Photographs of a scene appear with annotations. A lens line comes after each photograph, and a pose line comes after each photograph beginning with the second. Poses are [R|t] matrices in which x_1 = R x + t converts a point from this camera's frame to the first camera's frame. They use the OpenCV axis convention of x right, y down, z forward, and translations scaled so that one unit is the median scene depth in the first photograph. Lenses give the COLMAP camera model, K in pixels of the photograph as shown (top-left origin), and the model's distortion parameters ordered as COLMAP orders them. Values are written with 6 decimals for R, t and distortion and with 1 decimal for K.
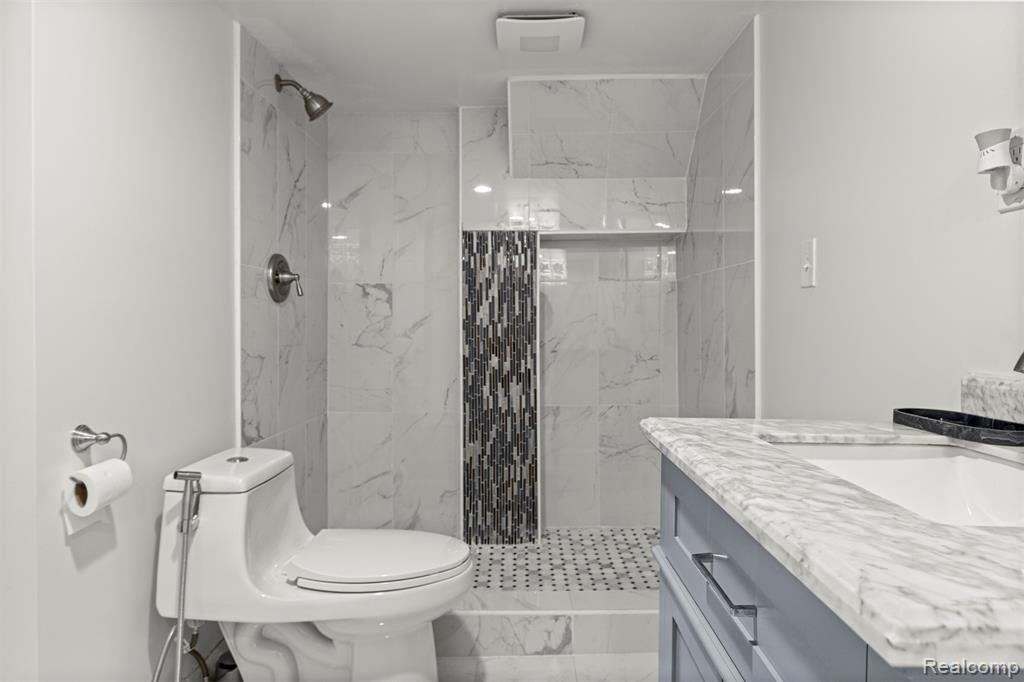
lens RADIAL K [[626.0, 0, 512.3], [0, 626.0, 335.5], [0, 0, 1]] dist [0.009956, 0.000315]
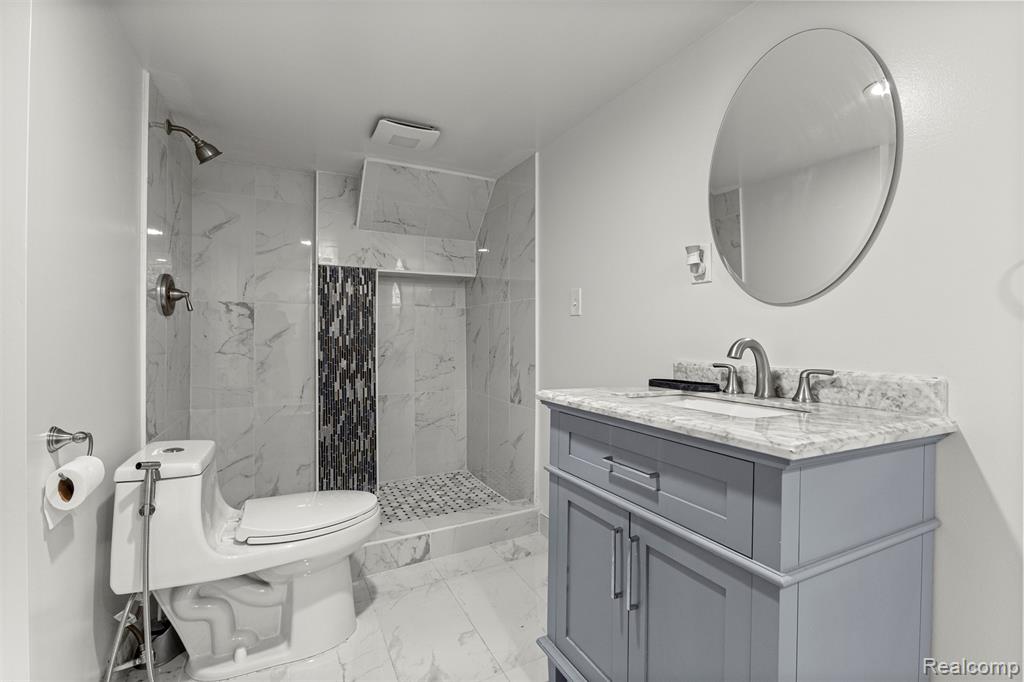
lens RADIAL K [[450.2, 0, 508.4], [0, 450.2, 341.8], [0, 0, 1]] dist [-0.001496, -0.000405]
pose [[0.887889, -0.000533, 0.460058, -0.196320], [0.004021, 0.999970, -0.006601, 0.002822], [-0.460040, 0.007711, 0.887865, -0.023646]]
